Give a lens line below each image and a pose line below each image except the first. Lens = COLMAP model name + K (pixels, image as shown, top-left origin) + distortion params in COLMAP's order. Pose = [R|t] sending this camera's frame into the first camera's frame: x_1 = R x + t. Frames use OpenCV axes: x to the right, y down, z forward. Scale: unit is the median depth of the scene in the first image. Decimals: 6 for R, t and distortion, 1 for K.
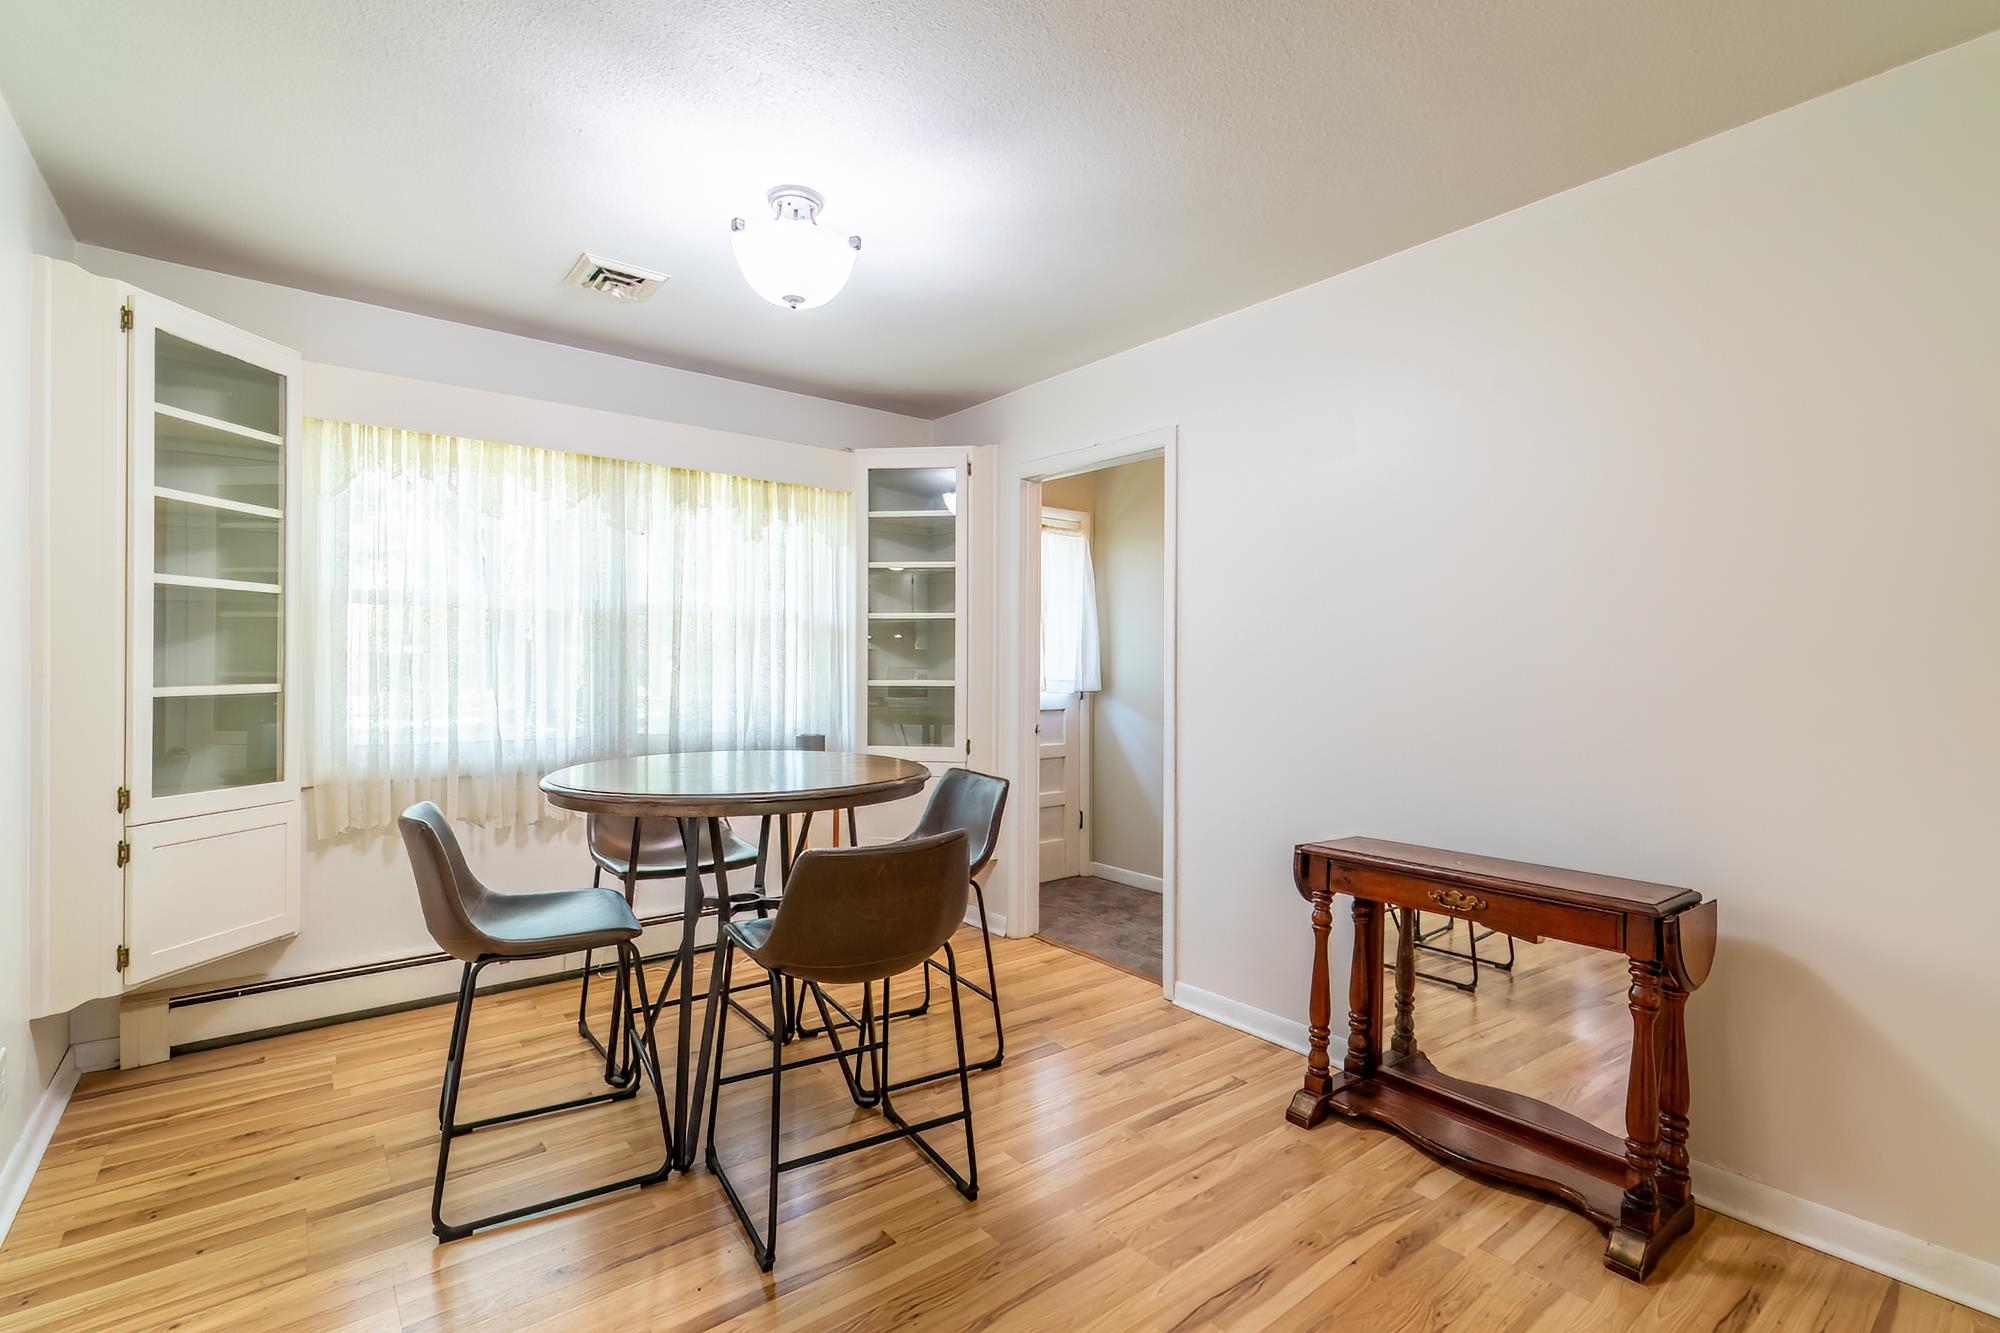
lens RADIAL K [[893.7, 0, 1000.1], [0, 893.7, 661.4], [0, 0, 1]] dist [-0.005456, 0.000846]
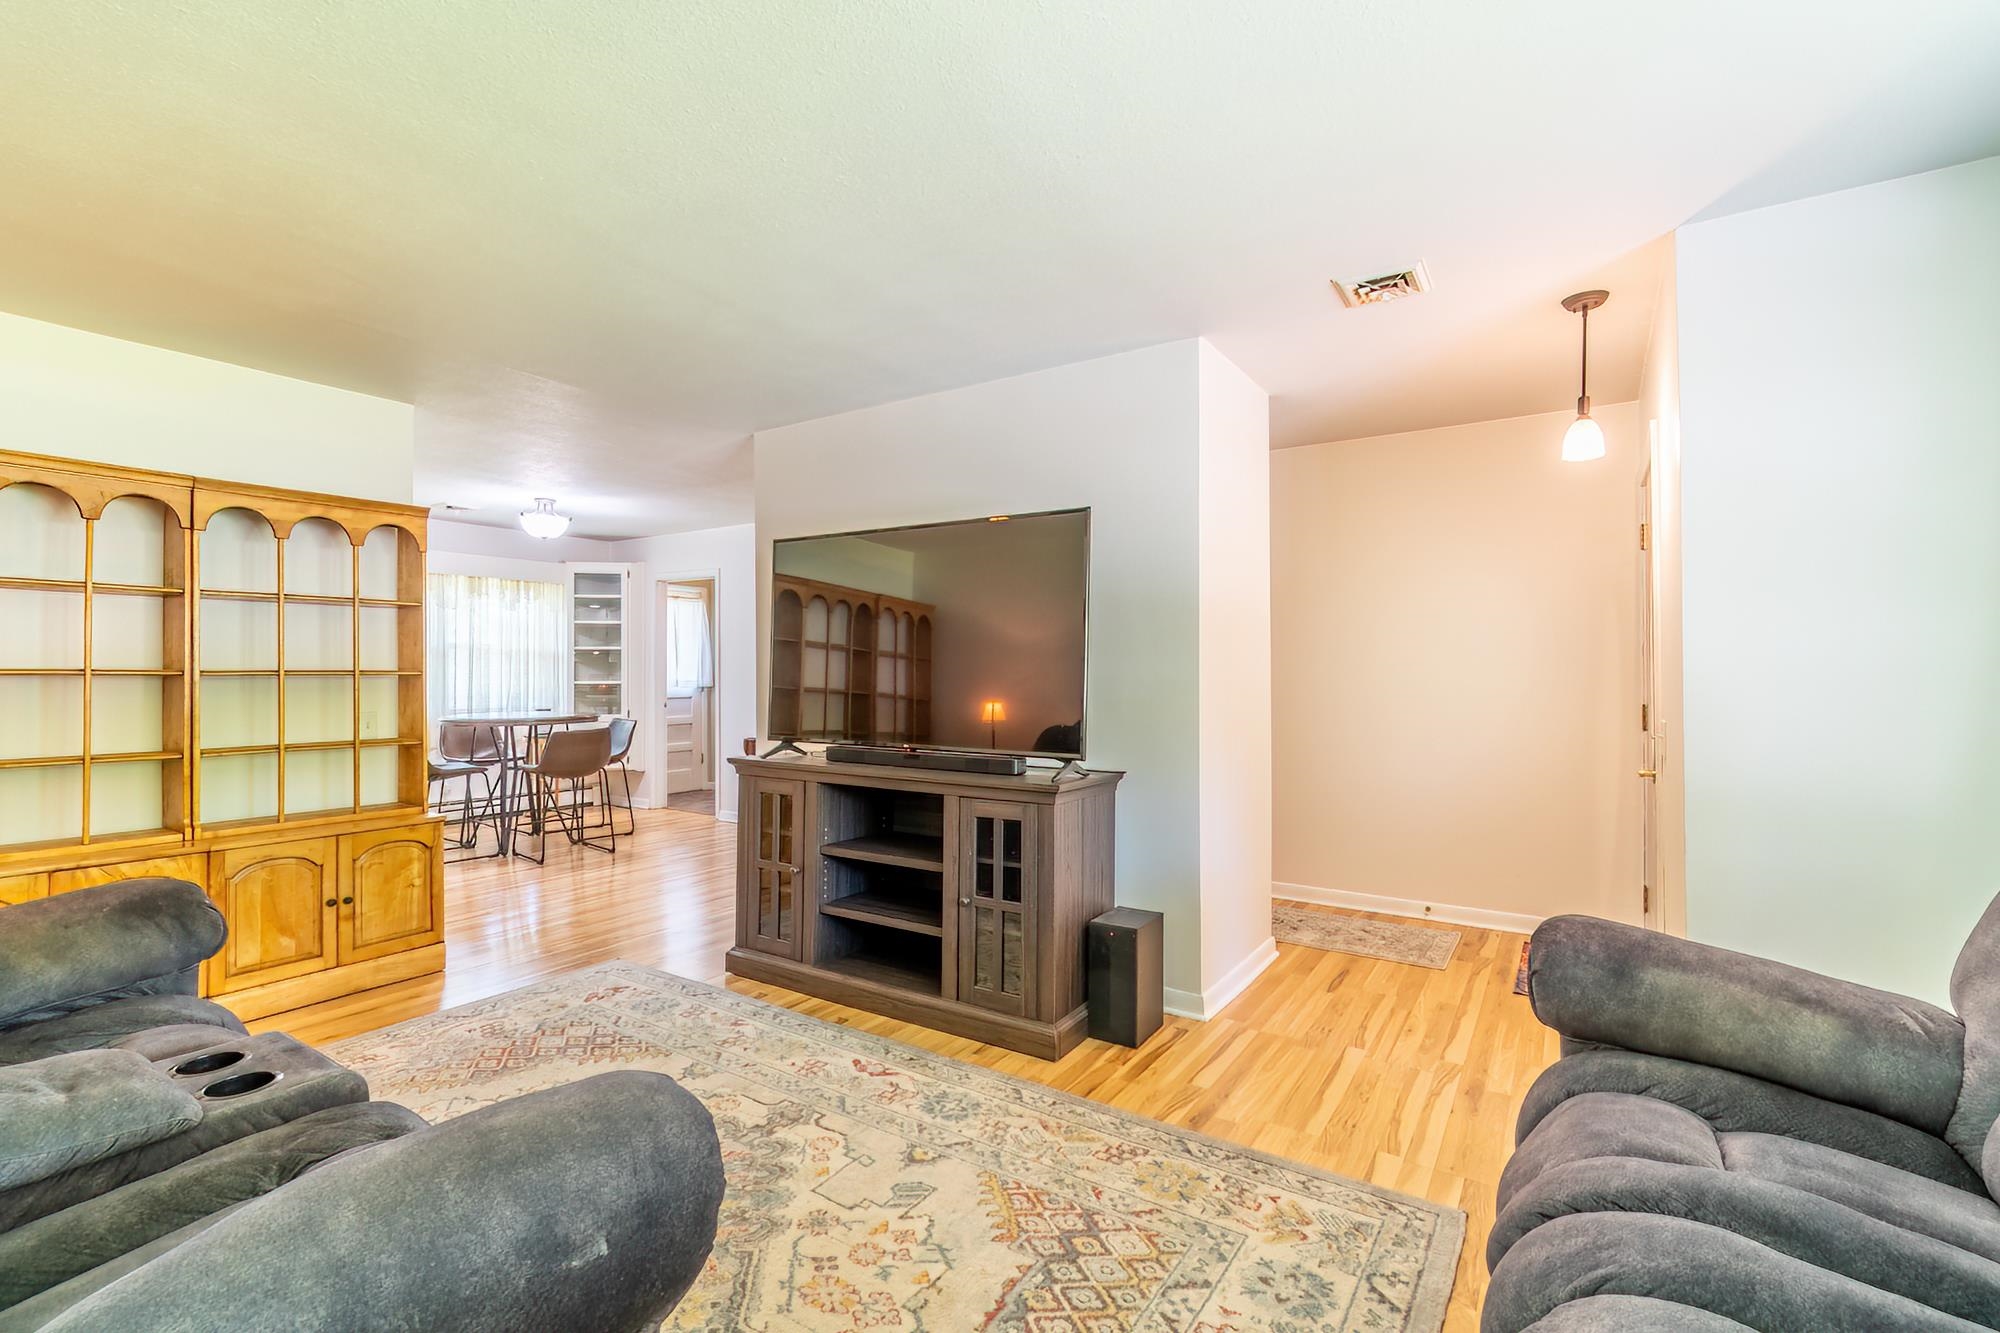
lens RADIAL K [[893.7, 0, 964.5], [0, 893.7, 673.6], [0, 0, 1]] dist [-0.005456, 0.000846]
pose [[0.964537, -0.007577, 0.263838, 0.161208], [0.007377, 0.999971, 0.001749, 0.007661], [-0.263844, 0.000259, 0.964565, -1.113259]]
